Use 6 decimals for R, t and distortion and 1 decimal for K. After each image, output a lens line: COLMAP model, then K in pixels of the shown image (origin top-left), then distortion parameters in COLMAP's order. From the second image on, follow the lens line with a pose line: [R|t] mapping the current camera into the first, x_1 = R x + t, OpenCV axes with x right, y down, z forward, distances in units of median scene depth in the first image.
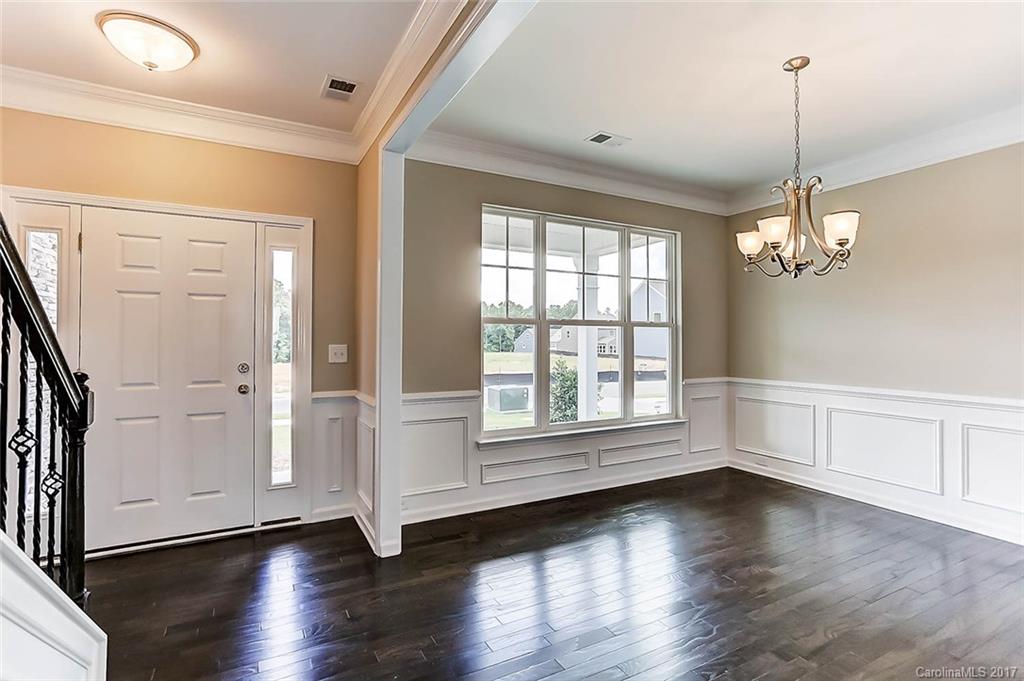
lens RADIAL K [[502.0, 0, 514.8], [0, 502.0, 335.2], [0, 0, 1]] dist [-0.028930, 0.016865]
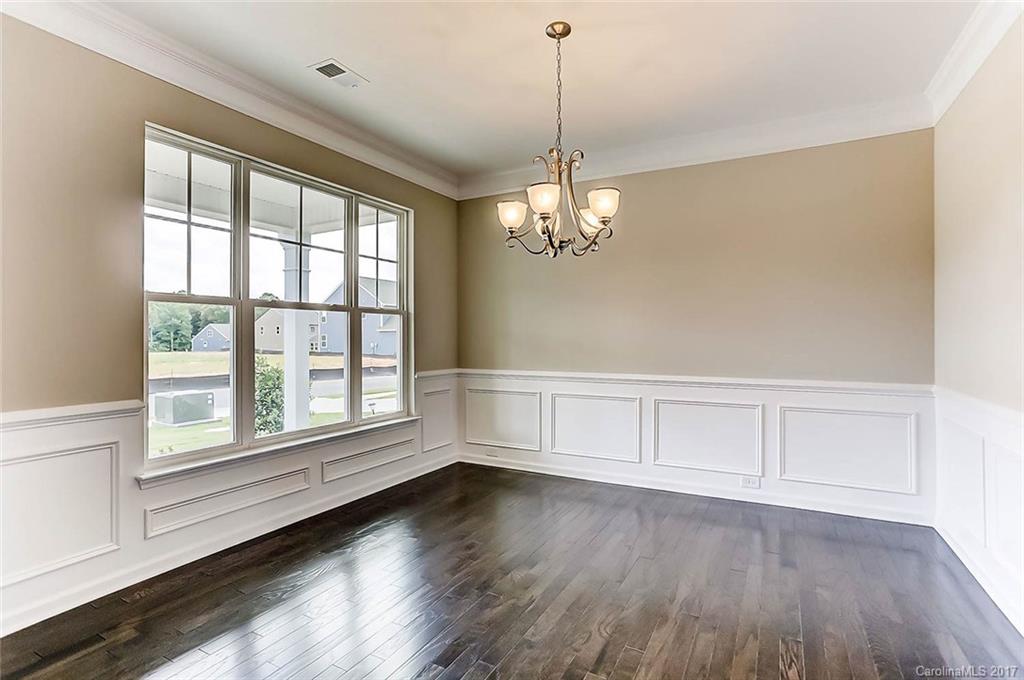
lens RADIAL K [[502.0, 0, 514.6], [0, 502.0, 334.9], [0, 0, 1]] dist [-0.028930, 0.016865]
pose [[0.839127, -0.000151, 0.543936, -0.012063], [-0.002628, 0.999987, 0.004331, 0.020146], [-0.543929, -0.005064, 0.839116, 0.175147]]
